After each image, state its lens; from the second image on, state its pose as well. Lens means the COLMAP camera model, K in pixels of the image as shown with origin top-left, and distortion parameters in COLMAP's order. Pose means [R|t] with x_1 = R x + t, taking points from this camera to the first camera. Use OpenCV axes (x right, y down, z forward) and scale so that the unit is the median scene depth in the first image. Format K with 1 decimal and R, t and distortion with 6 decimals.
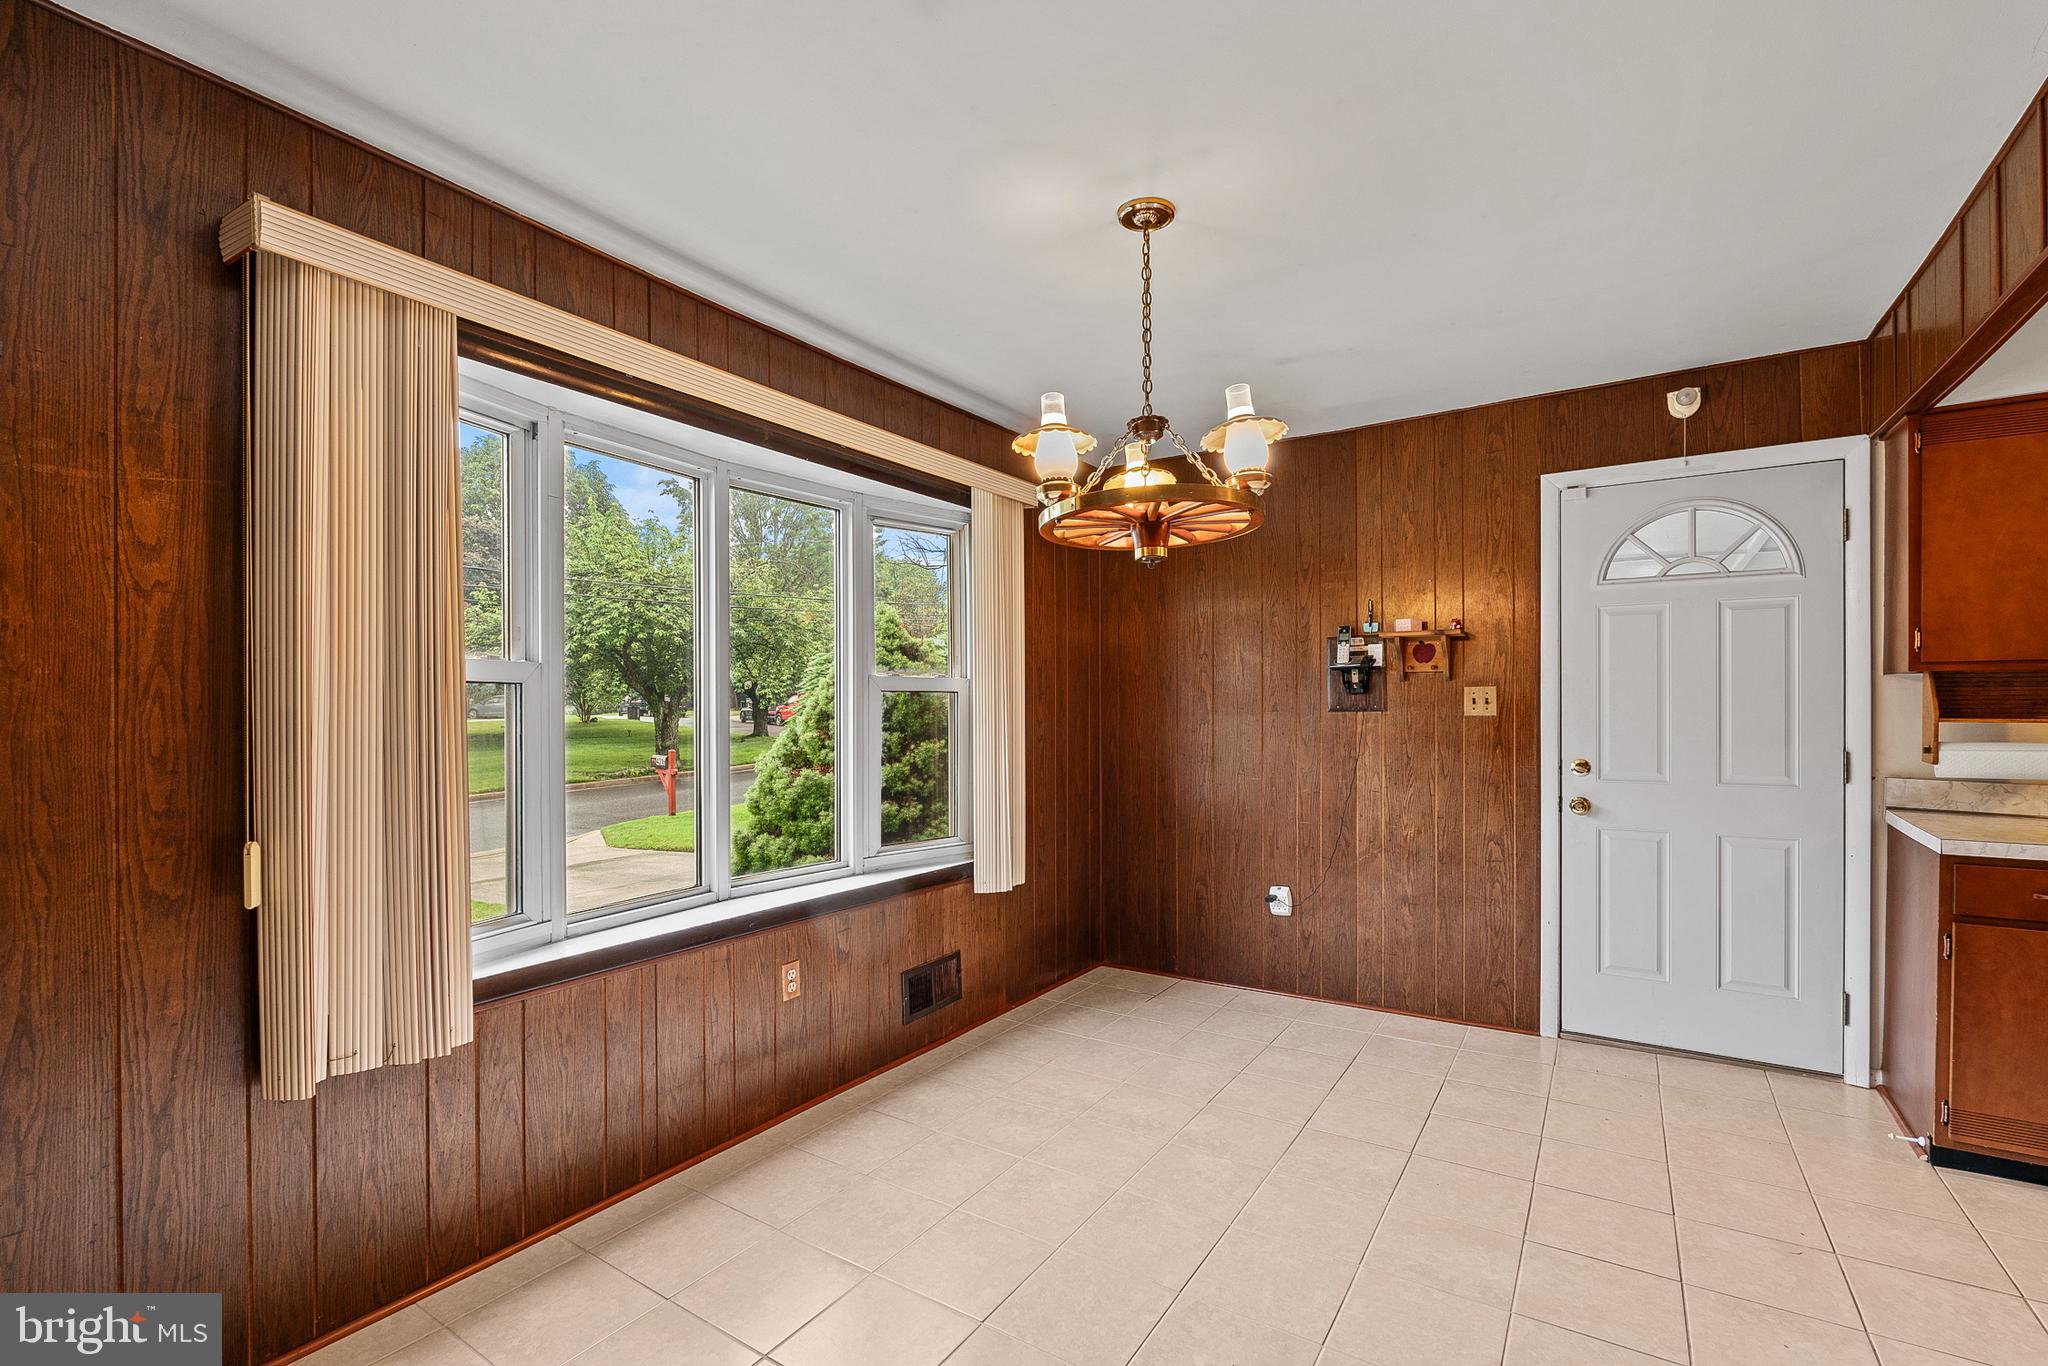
lens RADIAL K [[906.2, 0, 1024.4], [0, 906.2, 709.4], [0, 0, 1]] dist [-0.009283, 0.000633]
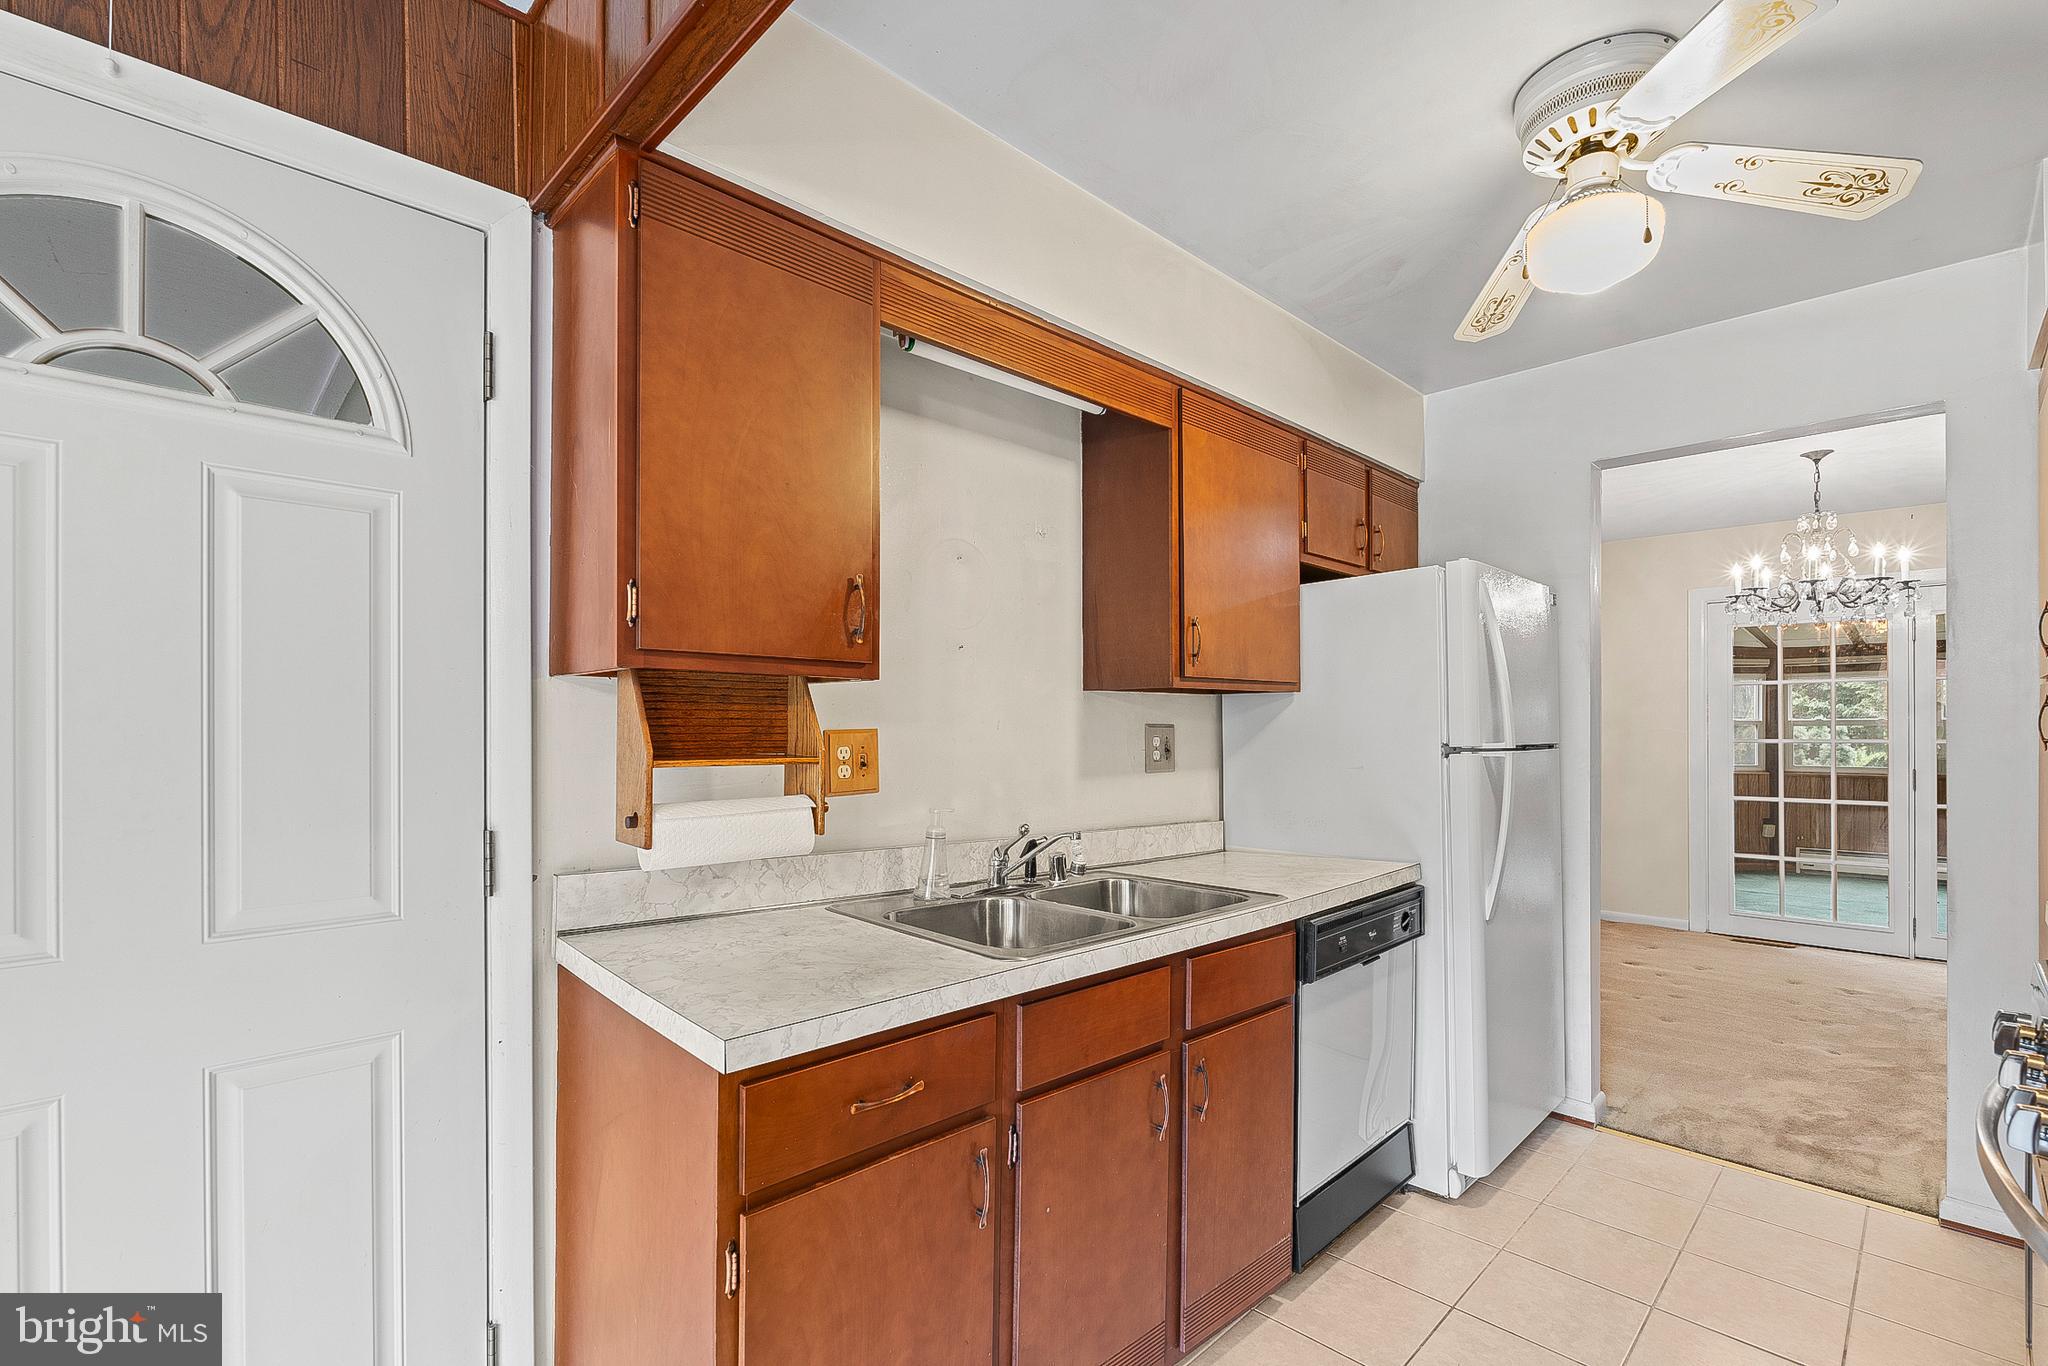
lens RADIAL K [[906.2, 0, 1031.2], [0, 906.2, 723.6], [0, 0, 1]] dist [-0.009283, 0.000633]
pose [[0.209367, 0.005412, 0.977822, 0.523371], [0.007478, 0.999947, -0.007135, -0.005999], [-0.977809, 0.008806, 0.209315, 0.643144]]
